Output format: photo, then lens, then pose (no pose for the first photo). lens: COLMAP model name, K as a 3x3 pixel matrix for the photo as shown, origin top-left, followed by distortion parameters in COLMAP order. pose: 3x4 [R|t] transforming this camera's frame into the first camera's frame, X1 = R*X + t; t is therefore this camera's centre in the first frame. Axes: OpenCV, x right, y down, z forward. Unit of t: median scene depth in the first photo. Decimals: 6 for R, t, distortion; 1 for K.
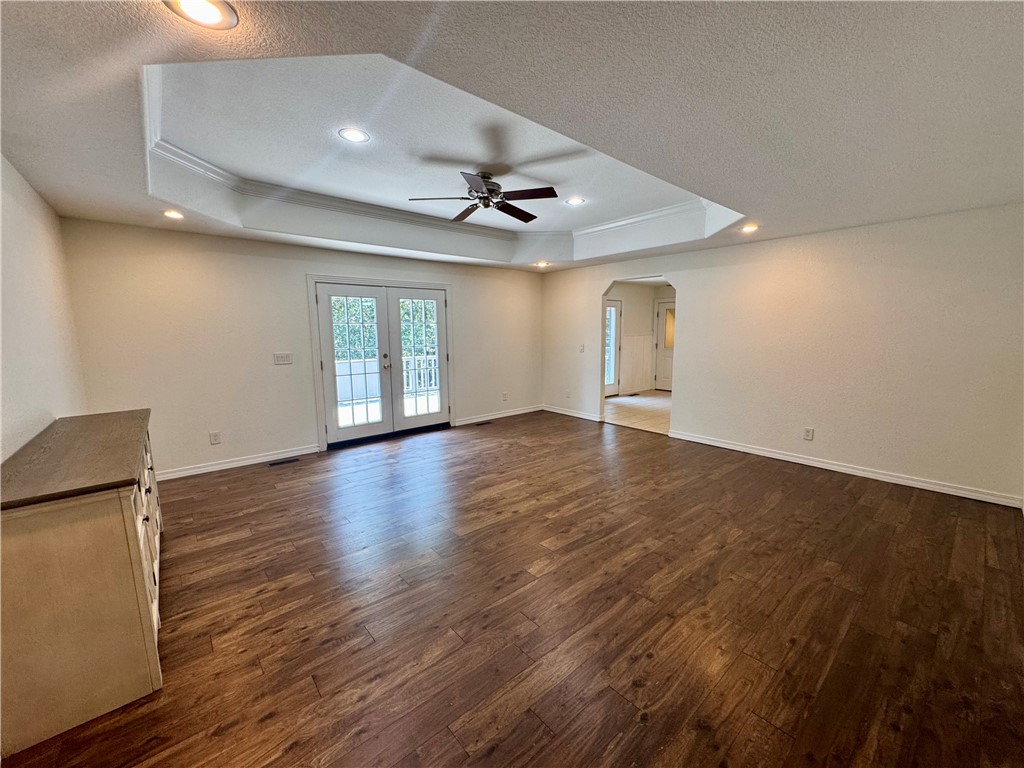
lens RADIAL K [[409.5, 0, 512.0], [0, 409.5, 386.8], [0, 0, 1]] dist [-0.003733, 0.000109]
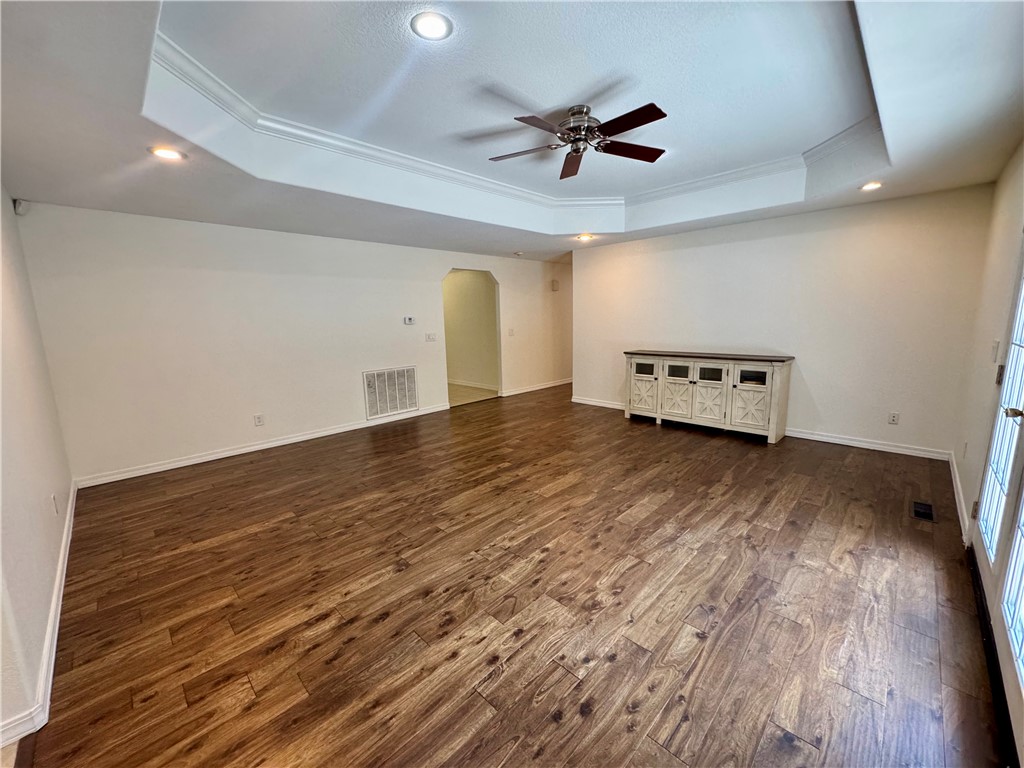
lens RADIAL K [[409.5, 0, 512.6], [0, 409.5, 385.4], [0, 0, 1]] dist [-0.003733, 0.000109]
pose [[-0.996197, 0.041495, -0.076612, 0.141569], [0.016185, 0.952137, 0.305244, -0.255982], [0.085611, 0.302843, -0.949187, 1.875325]]
